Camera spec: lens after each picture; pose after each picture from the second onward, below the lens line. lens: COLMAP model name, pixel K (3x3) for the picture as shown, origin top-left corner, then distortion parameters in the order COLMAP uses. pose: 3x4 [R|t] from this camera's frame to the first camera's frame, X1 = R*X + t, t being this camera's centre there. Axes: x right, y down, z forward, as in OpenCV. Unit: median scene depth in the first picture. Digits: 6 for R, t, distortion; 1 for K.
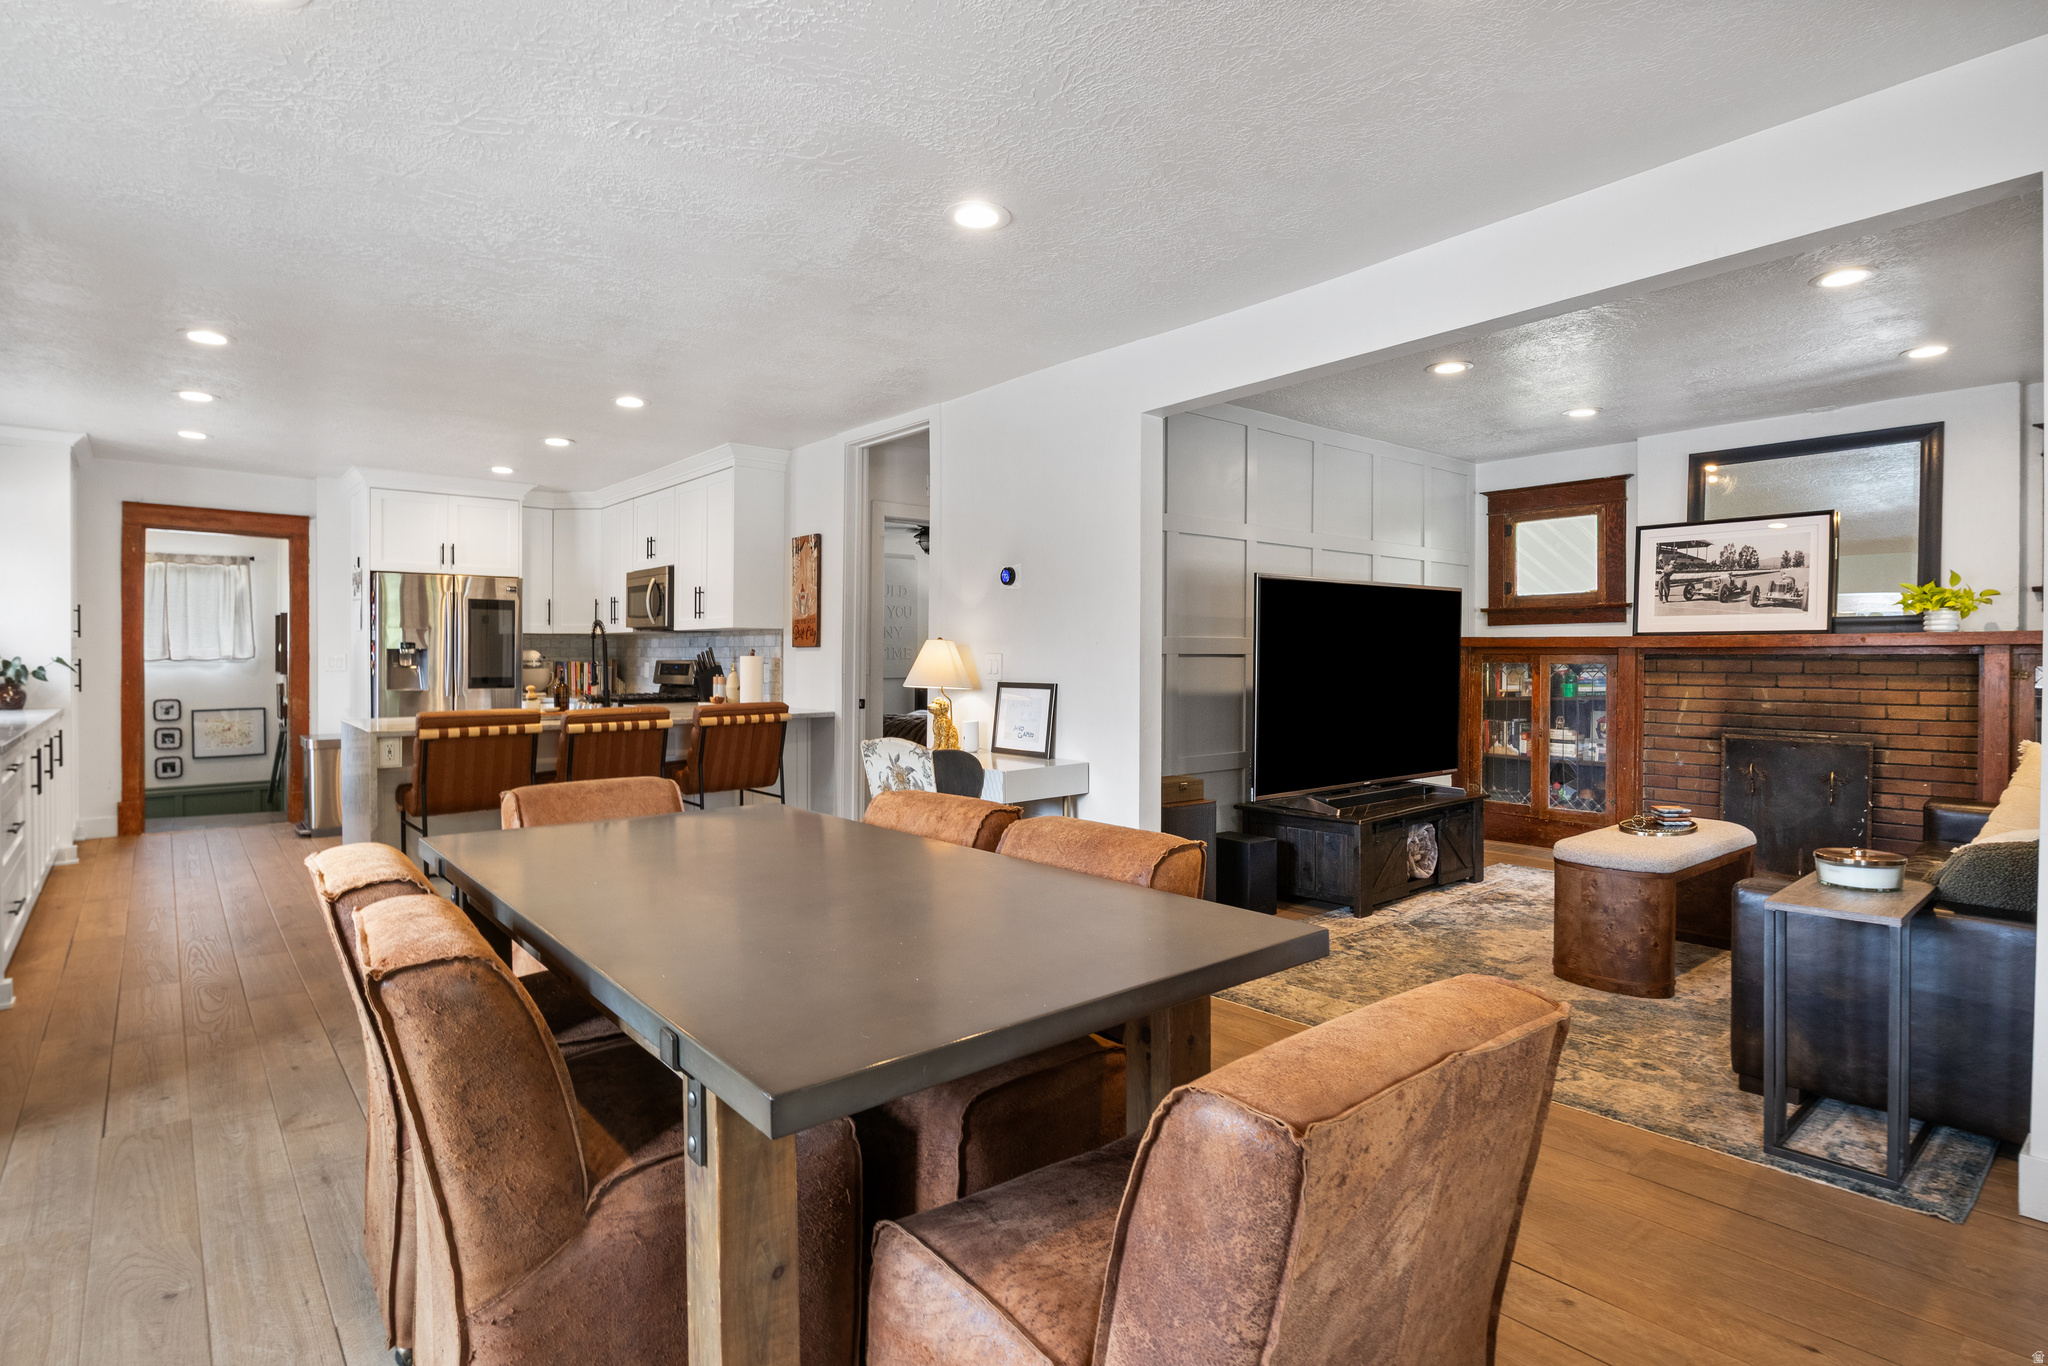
lens RADIAL K [[1030.5, 0, 1031.5], [0, 1030.5, 663.2], [0, 0, 1]] dist [-0.013486, 0.001054]
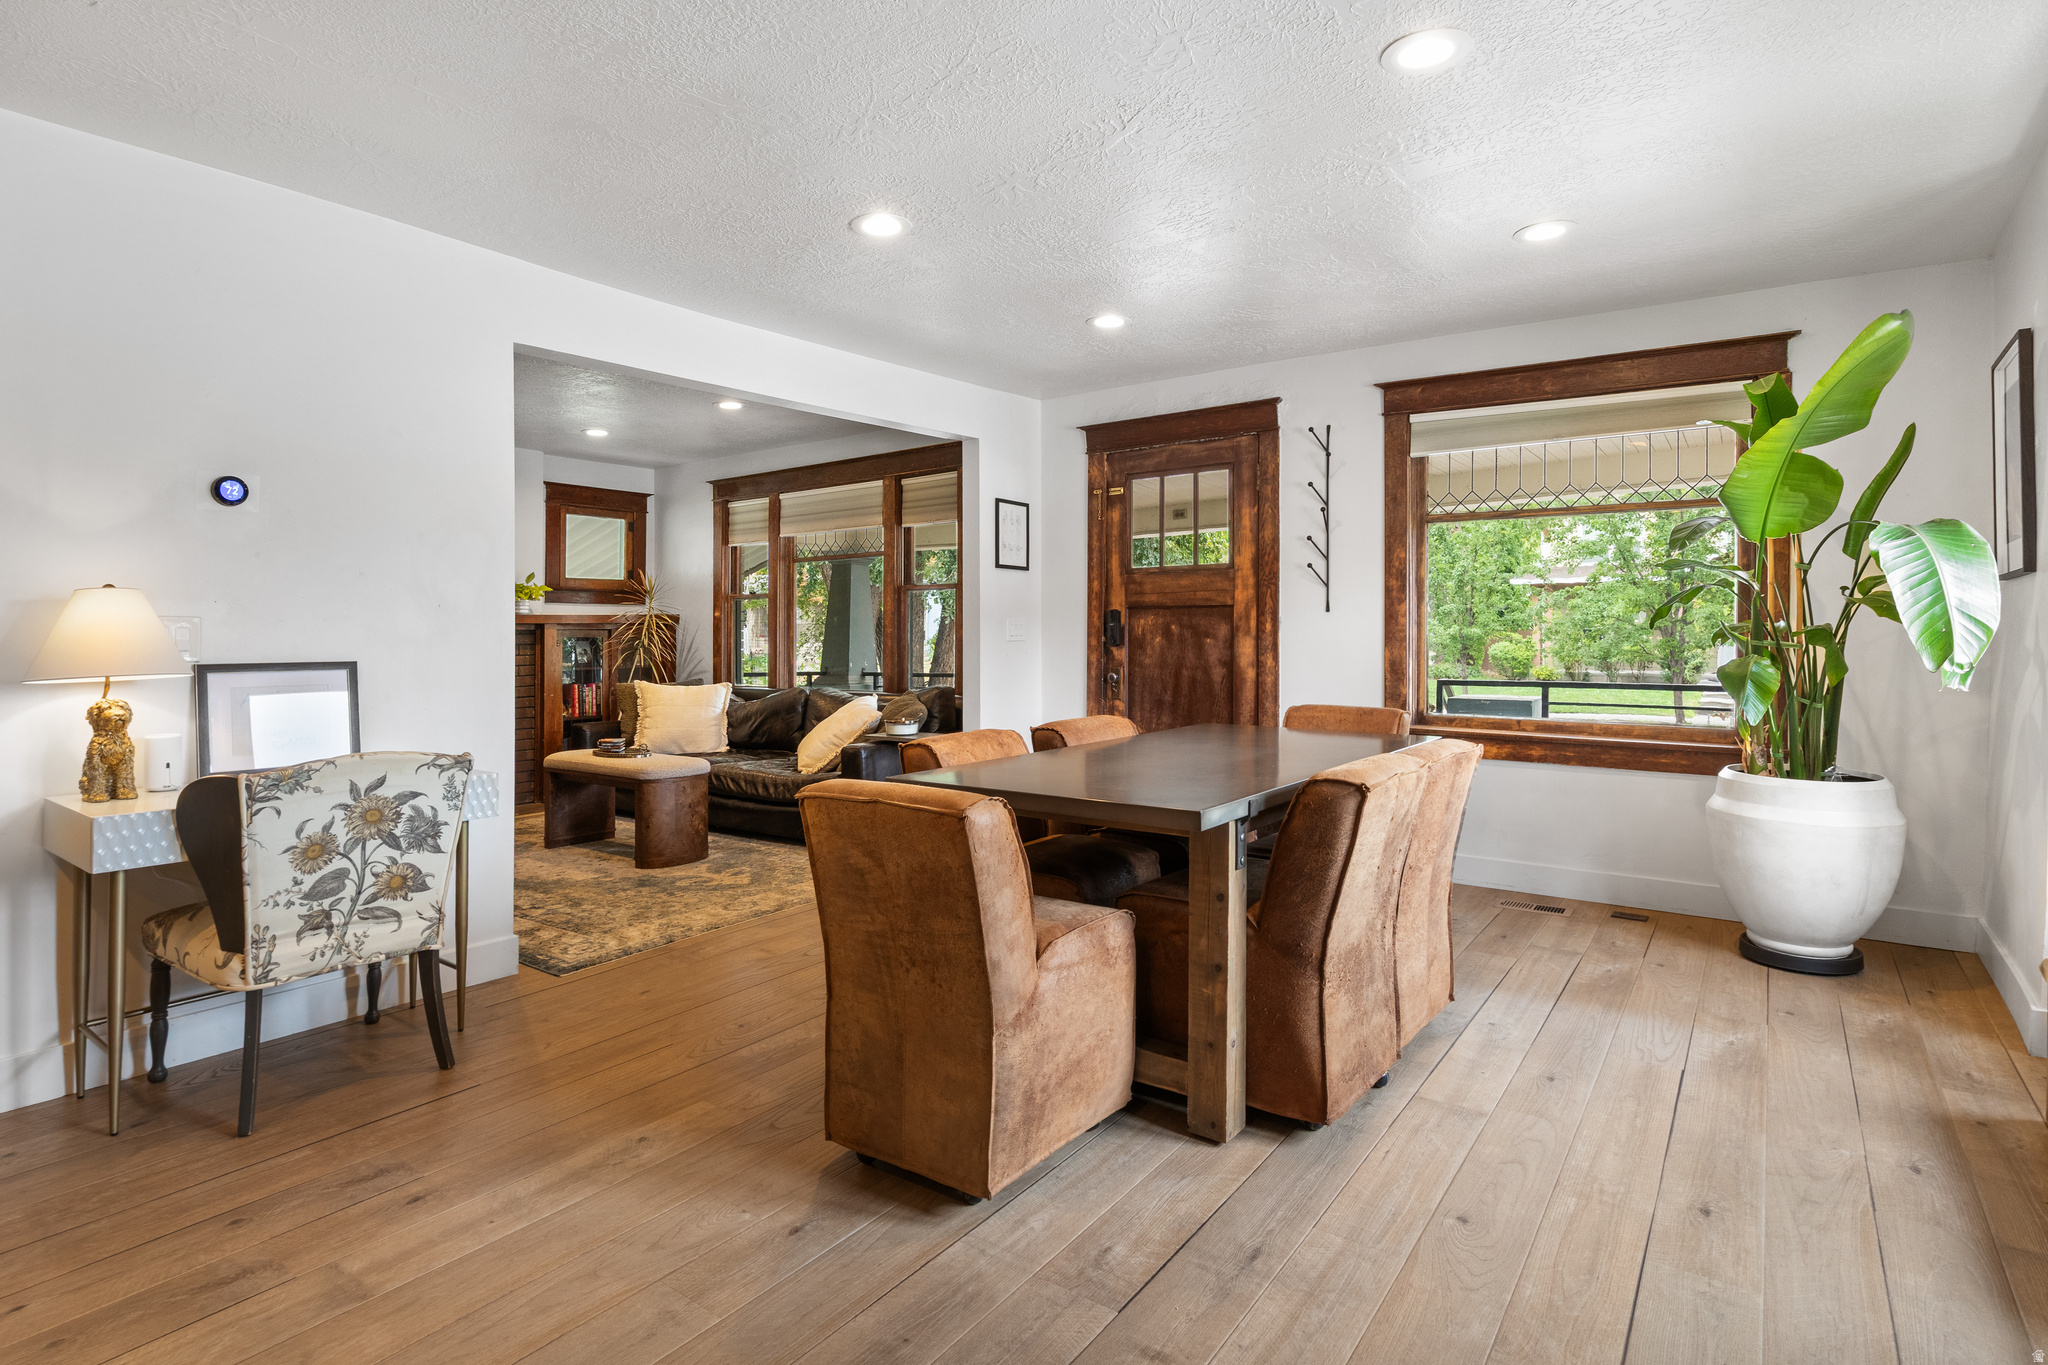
lens RADIAL K [[1030.5, 0, 1015.3], [0, 1030.5, 679.5], [0, 0, 1]] dist [-0.013486, 0.001054]
pose [[-0.234423, -0.039102, 0.971348, -0.612564], [0.009116, 0.999058, 0.042418, 0.006760], [-0.972092, 0.018799, -0.233846, 0.592062]]
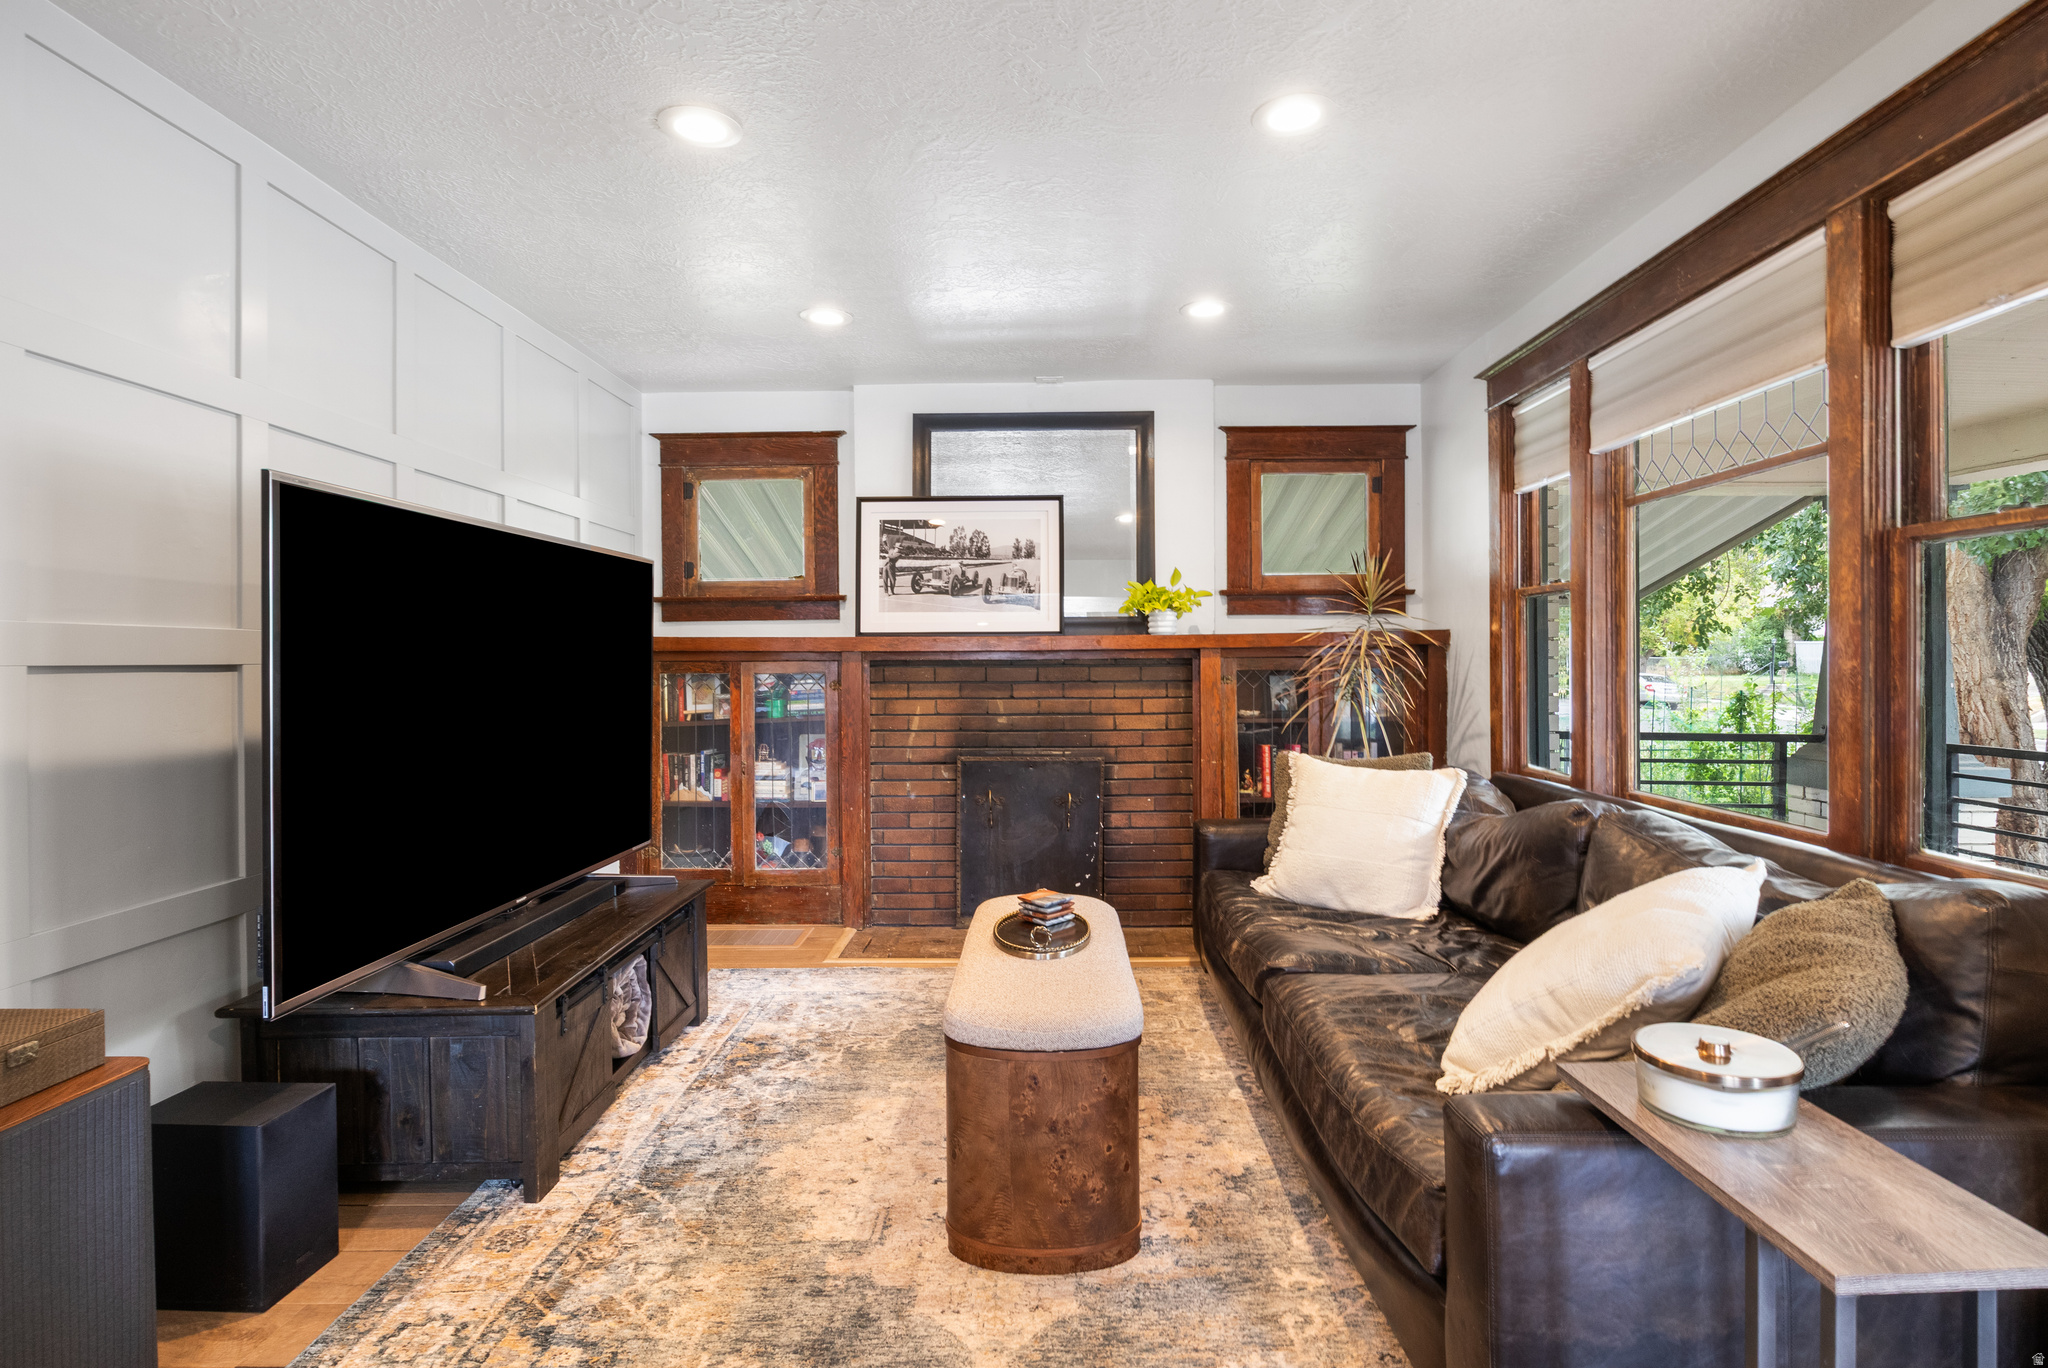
lens RADIAL K [[1030.5, 0, 1034.5], [0, 1030.5, 673.0], [0, 0, 1]] dist [-0.013486, 0.001054]
pose [[0.655829, -0.014469, 0.754771, 0.093460], [0.011835, 0.999890, 0.008885, -0.004833], [-0.754816, 0.003105, 0.655929, 0.425334]]
